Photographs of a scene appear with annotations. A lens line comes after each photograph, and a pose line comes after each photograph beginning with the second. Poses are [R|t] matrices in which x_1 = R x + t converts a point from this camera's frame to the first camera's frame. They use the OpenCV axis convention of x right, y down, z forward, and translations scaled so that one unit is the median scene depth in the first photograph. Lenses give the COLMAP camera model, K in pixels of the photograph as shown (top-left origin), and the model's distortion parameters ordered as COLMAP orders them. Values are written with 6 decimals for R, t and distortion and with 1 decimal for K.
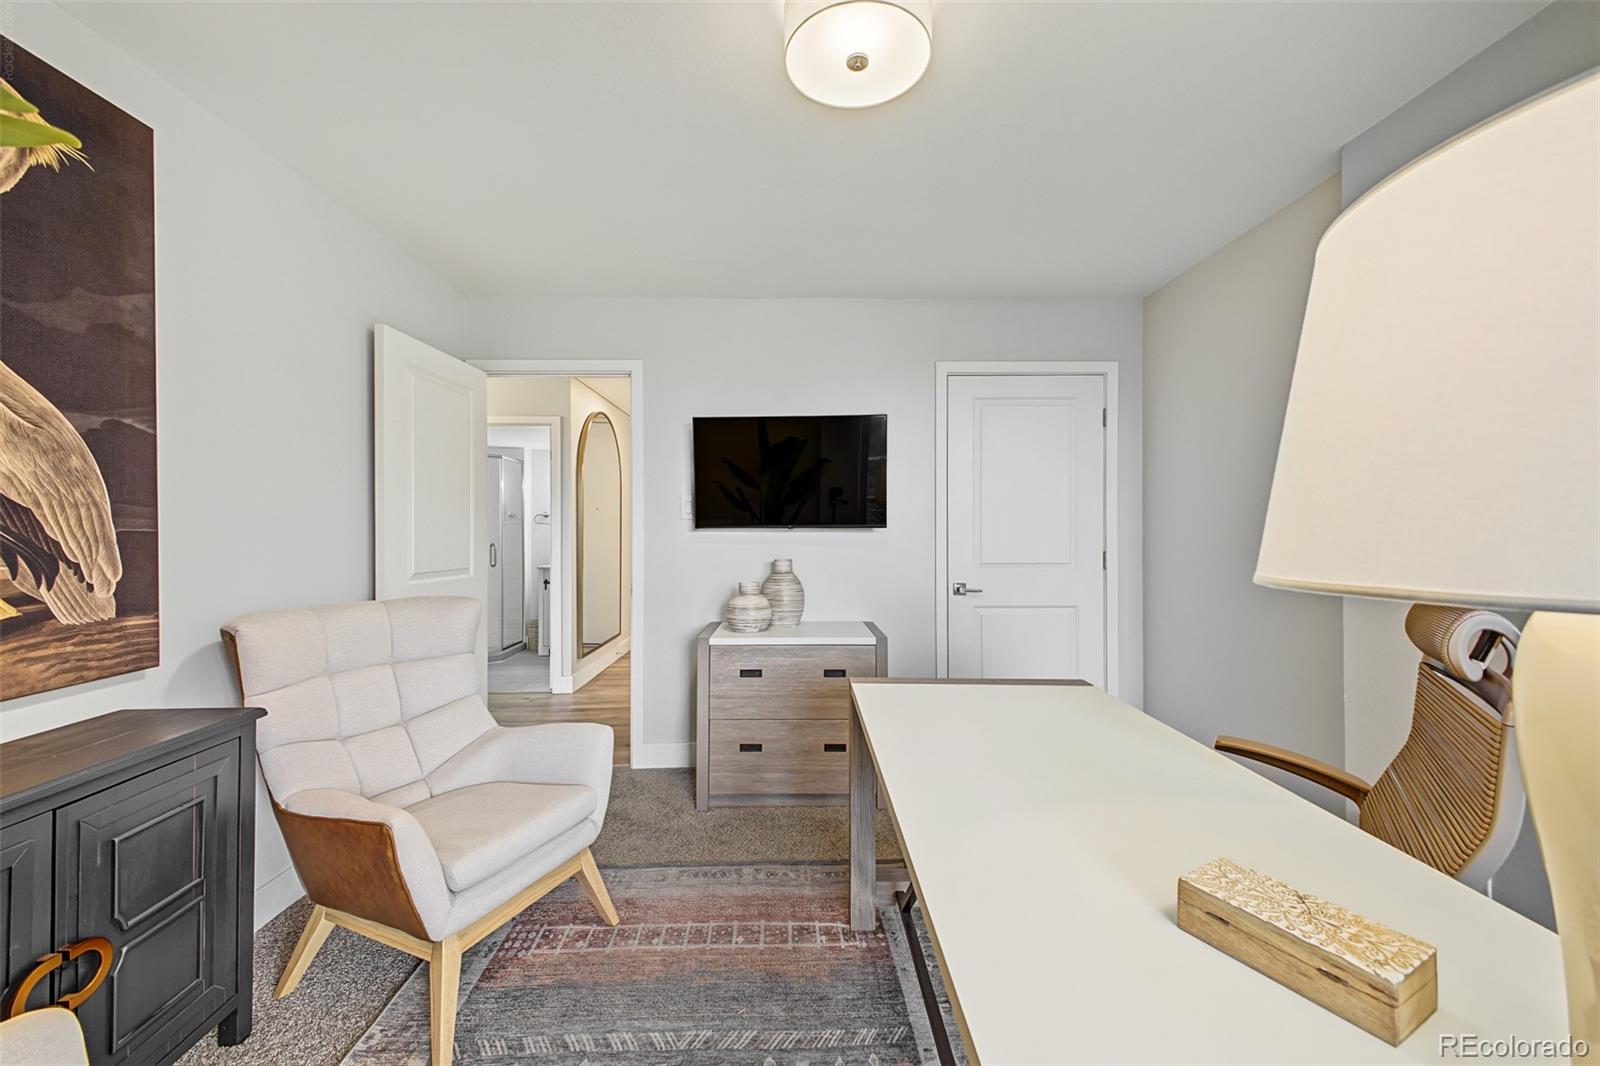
lens RADIAL K [[639.3, 0, 806.9], [0, 639.3, 524.7], [0, 0, 1]] dist [0.018640, -0.004508]
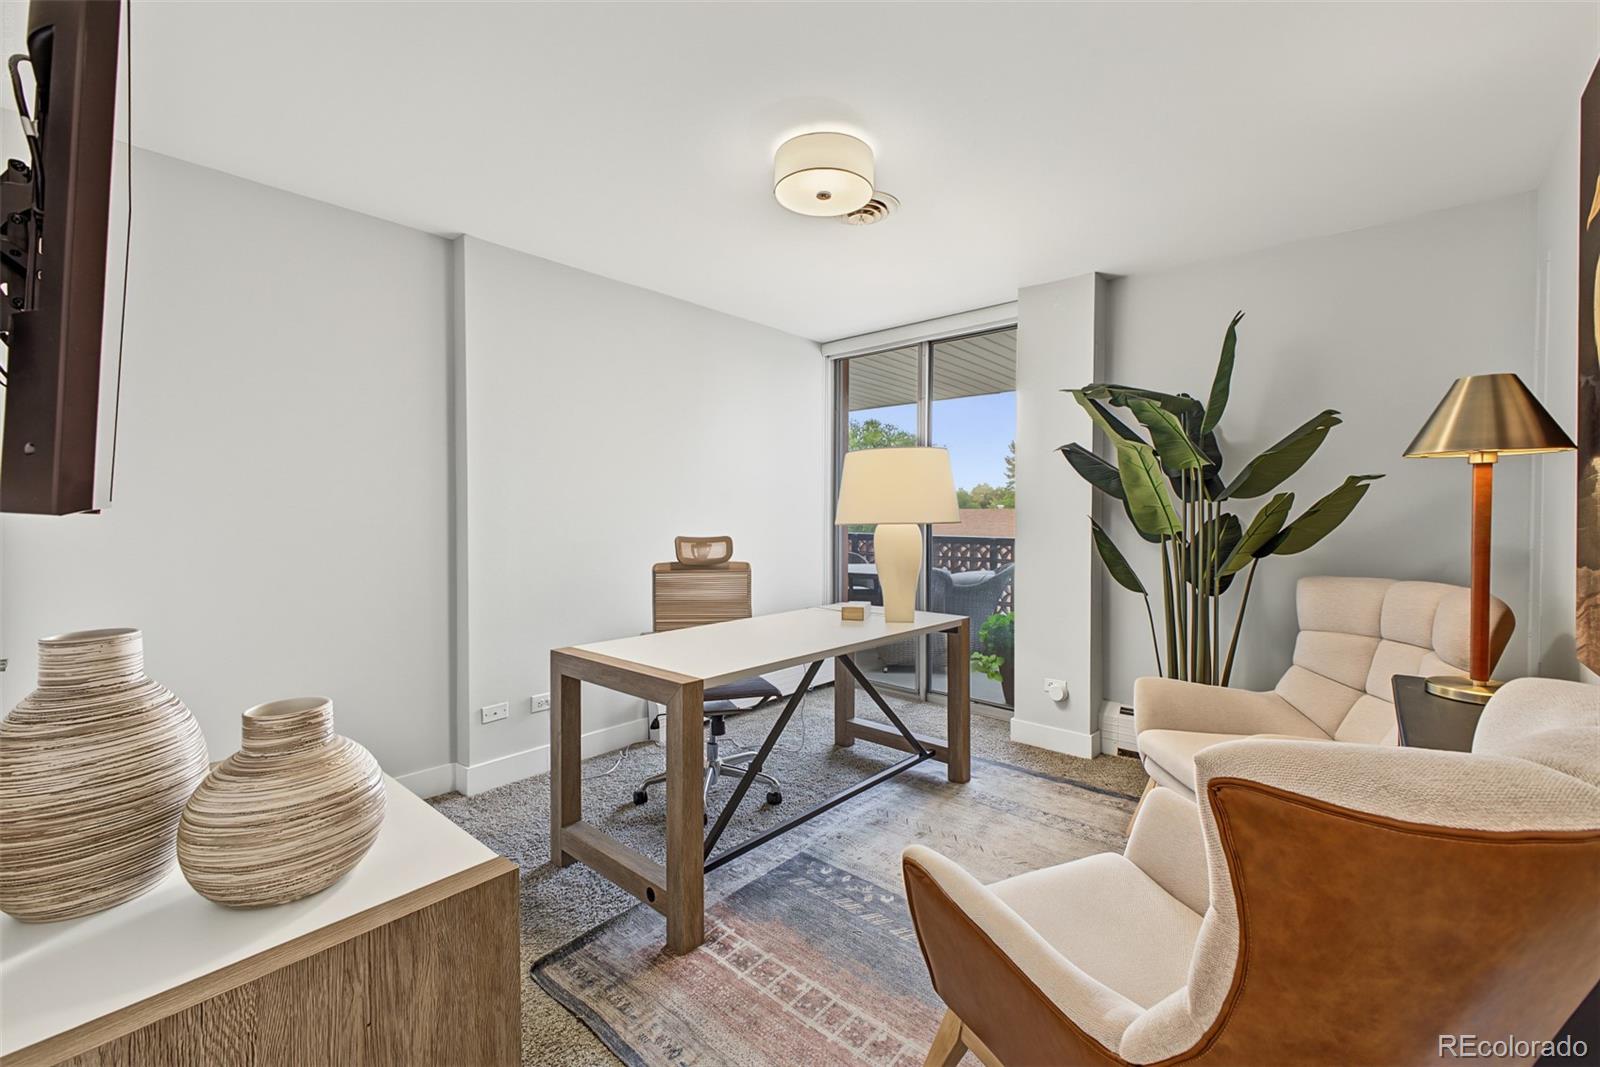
lens RADIAL K [[639.3, 0, 811.7], [0, 639.3, 523.3], [0, 0, 1]] dist [0.018640, -0.004508]
pose [[-0.733871, -0.009477, 0.679222, -0.700451], [0.001649, 0.999875, 0.015732, 0.007435], [-0.679286, 0.012666, -0.733764, 1.628079]]
